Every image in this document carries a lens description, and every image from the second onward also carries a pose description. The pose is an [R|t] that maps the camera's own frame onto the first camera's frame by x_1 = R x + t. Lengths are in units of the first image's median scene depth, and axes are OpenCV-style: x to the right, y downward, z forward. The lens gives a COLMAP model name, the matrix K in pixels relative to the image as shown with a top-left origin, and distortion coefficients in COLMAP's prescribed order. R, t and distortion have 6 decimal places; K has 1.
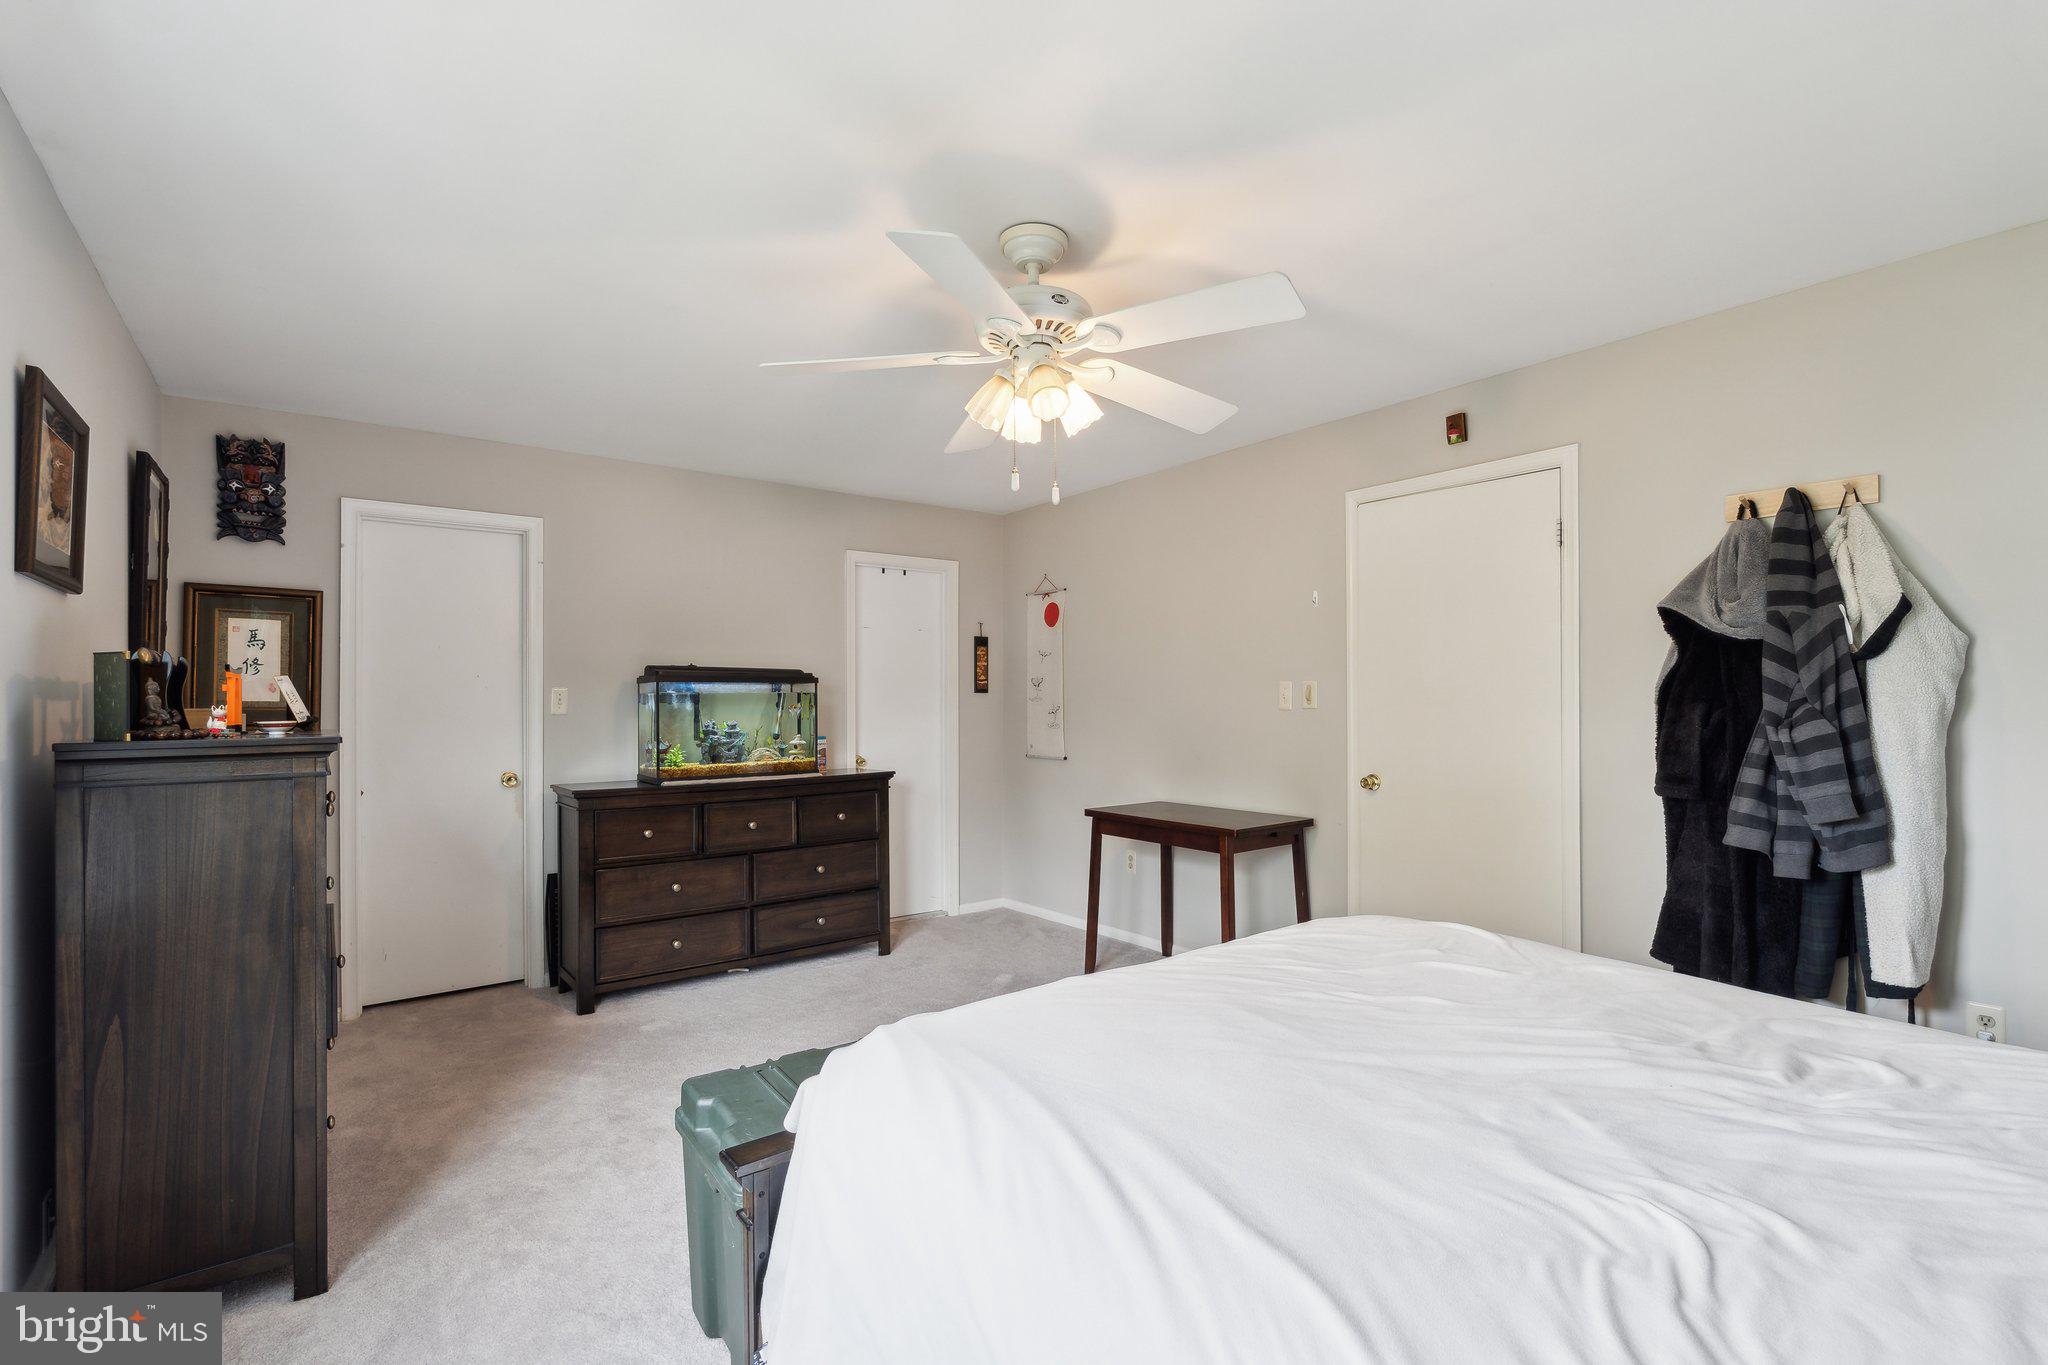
lens RADIAL K [[923.8, 0, 1035.3], [0, 923.8, 698.5], [0, 0, 1]] dist [-0.002737, 0.002651]
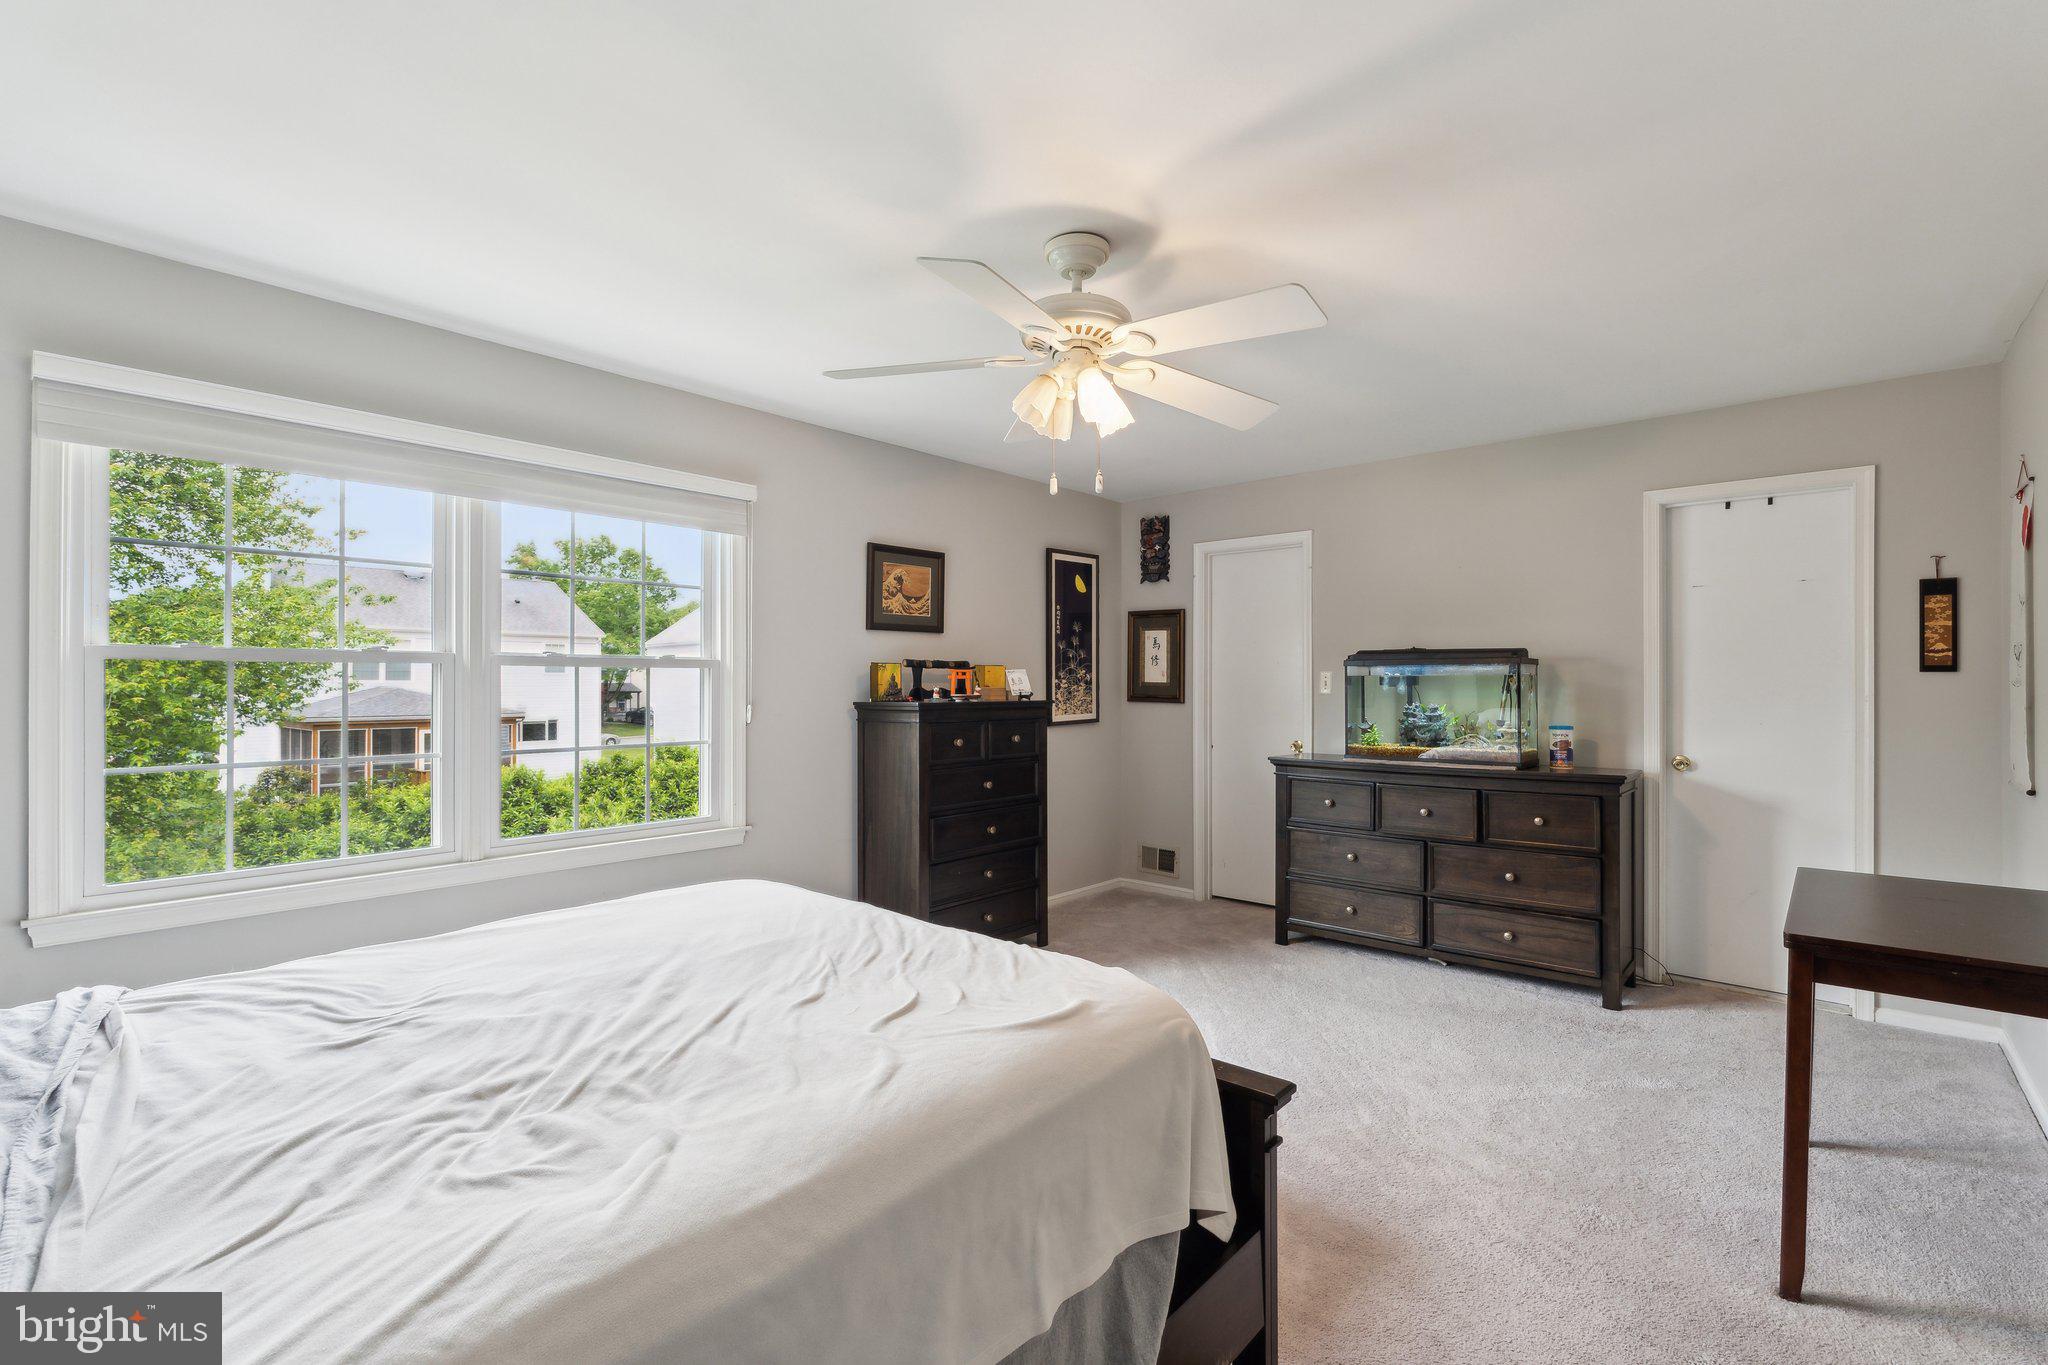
lens RADIAL K [[923.8, 0, 1037.6], [0, 923.8, 687.3], [0, 0, 1]] dist [-0.002737, 0.002651]
pose [[0.188775, 0.008011, -0.981988, 0.574521], [-0.000247, 0.999967, 0.008111, -0.001395], [0.982020, -0.001289, 0.188770, 0.425066]]
